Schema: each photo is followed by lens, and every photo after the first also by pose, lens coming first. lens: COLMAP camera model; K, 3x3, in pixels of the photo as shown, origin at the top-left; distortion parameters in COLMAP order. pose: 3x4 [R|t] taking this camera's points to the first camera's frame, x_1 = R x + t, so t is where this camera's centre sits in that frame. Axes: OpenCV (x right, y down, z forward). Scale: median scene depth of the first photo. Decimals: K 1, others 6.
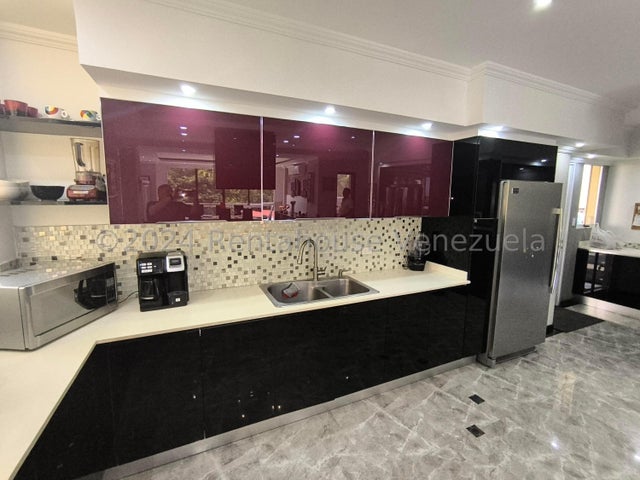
lens RADIAL K [[292.3, 0, 318.4], [0, 292.3, 235.3], [0, 0, 1]] dist [-0.020511, 0.008386]
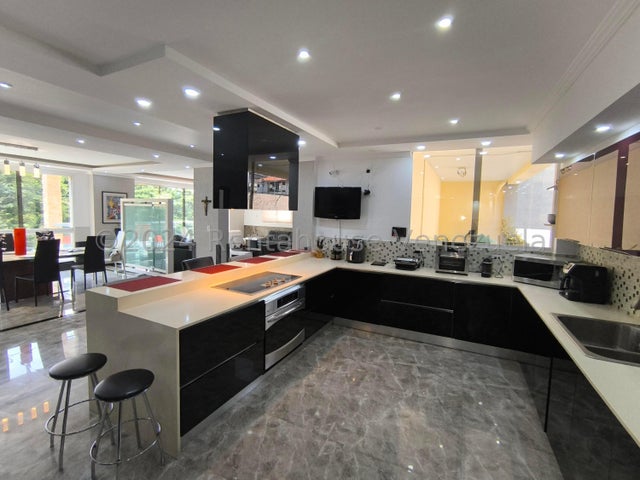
lens RADIAL K [[292.3, 0, 323.1], [0, 292.3, 234.7], [0, 0, 1]] dist [-0.020511, 0.008386]
pose [[-0.769044, 0.015970, -0.638997, 1.110511], [-0.121318, 0.977870, 0.170448, -0.131826], [0.627578, 0.208604, -0.750087, 1.025127]]
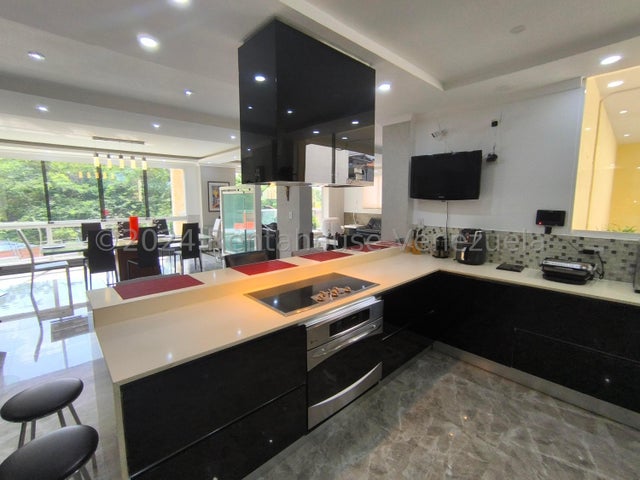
lens RADIAL K [[292.3, 0, 321.4], [0, 292.3, 233.3], [0, 0, 1]] dist [-0.020511, 0.008386]
pose [[-0.949559, 0.026085, -0.312500, 0.748346], [-0.051972, 0.969662, 0.238861, -0.054964], [0.309250, 0.243054, -0.919396, 0.703354]]
